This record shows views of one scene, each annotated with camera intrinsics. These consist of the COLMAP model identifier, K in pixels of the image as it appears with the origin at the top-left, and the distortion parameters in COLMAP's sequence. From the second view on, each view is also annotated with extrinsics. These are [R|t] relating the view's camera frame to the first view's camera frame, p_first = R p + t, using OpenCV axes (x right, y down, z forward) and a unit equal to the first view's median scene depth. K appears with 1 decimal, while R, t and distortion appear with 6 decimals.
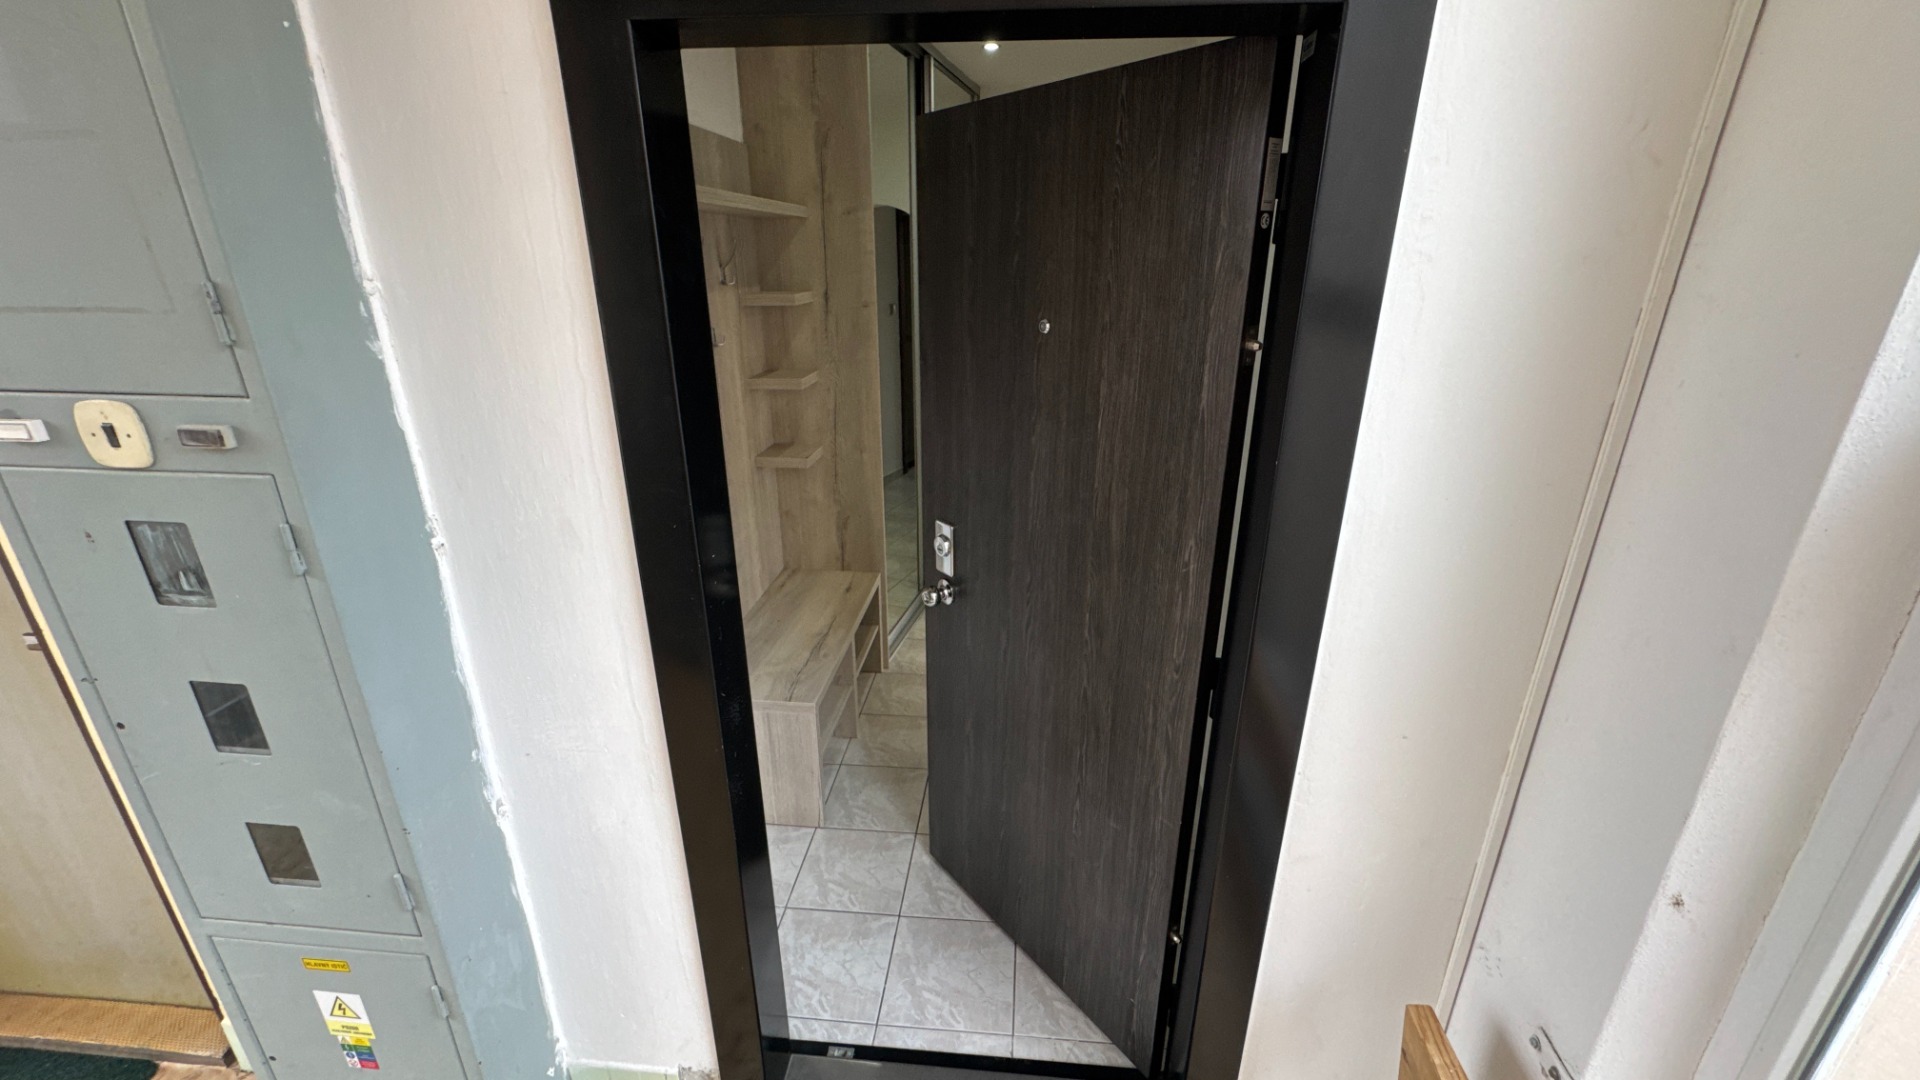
lens RADIAL K [[765.7, 0, 960.0], [0, 765.7, 540.0], [0, 0, 1]] dist [-0.003093, -0.000043]
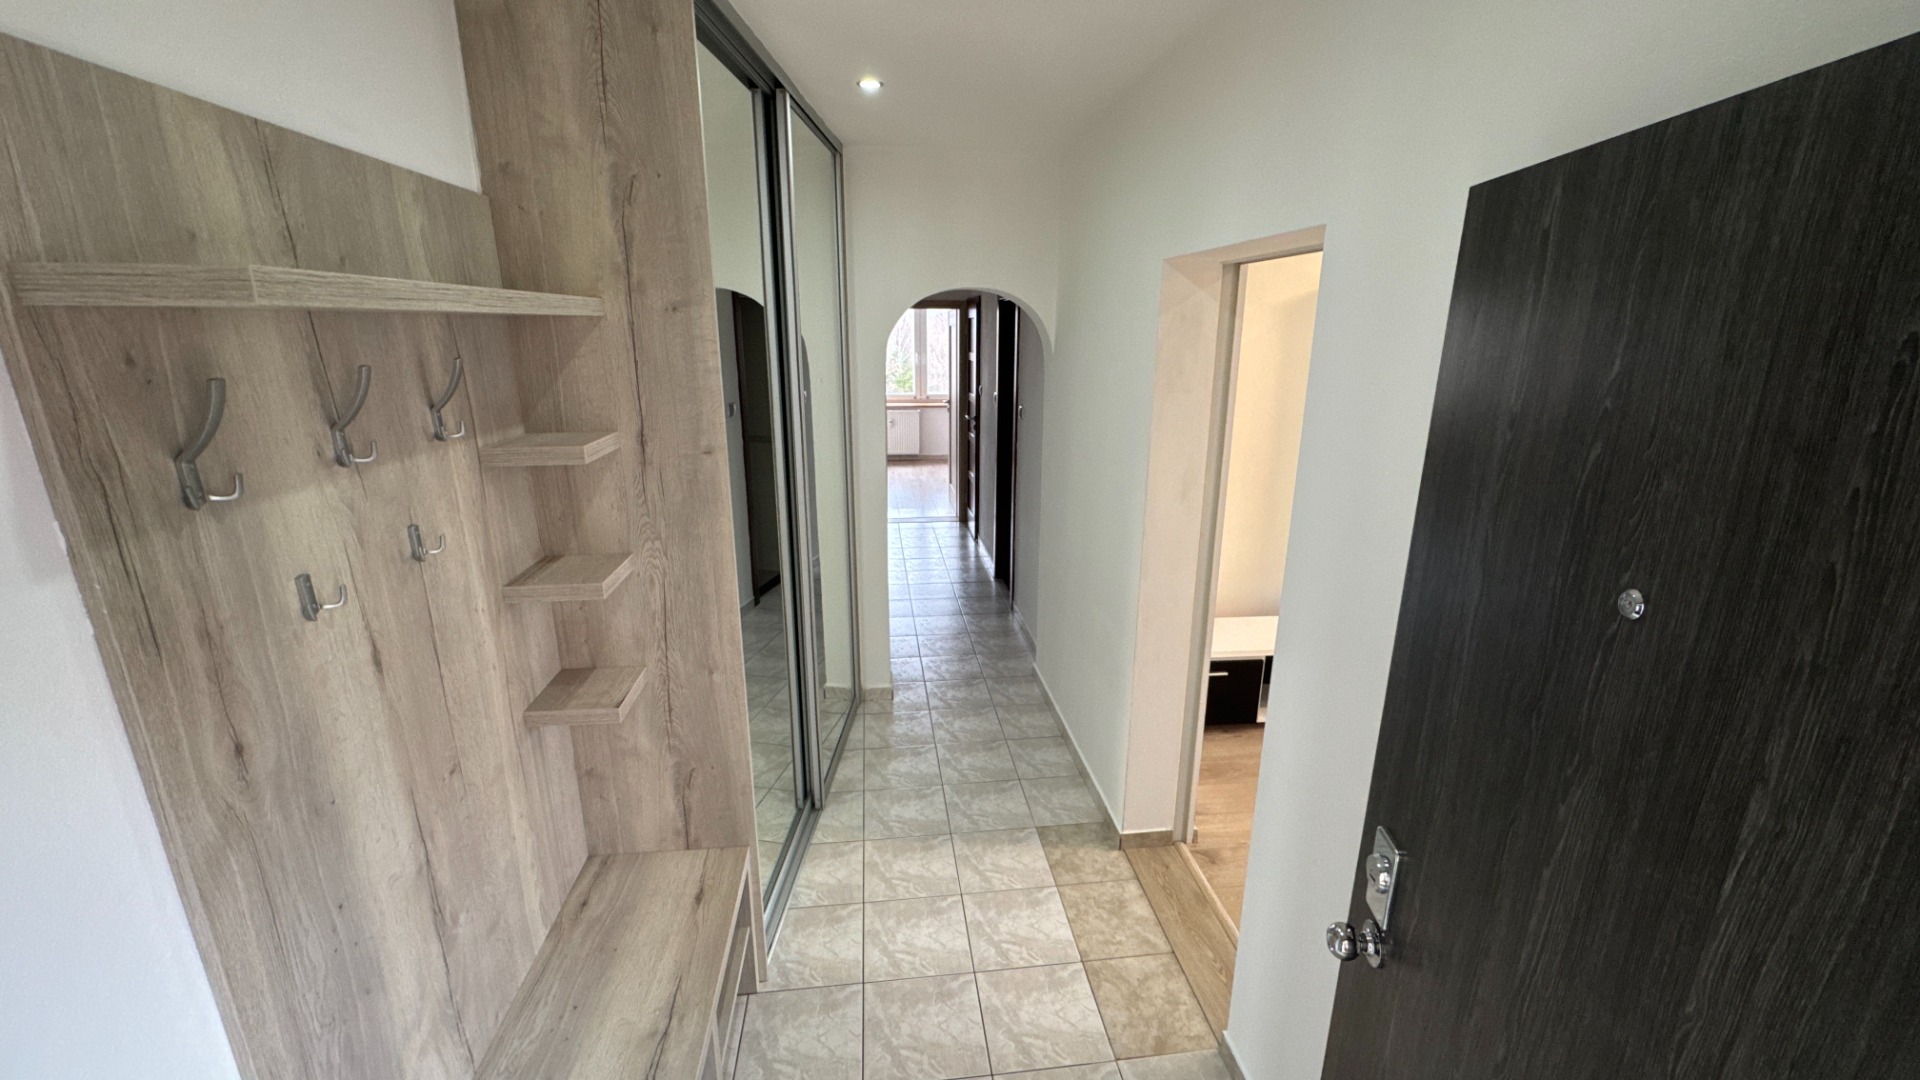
lens RADIAL K [[765.7, 0, 960.0], [0, 765.7, 540.0], [0, 0, 1]] dist [-0.003093, -0.000043]
pose [[0.977092, -0.054911, 0.205610, -0.052348], [0.072937, 0.994031, -0.081137, -0.159972], [-0.199928, 0.094275, 0.975265, 0.336566]]
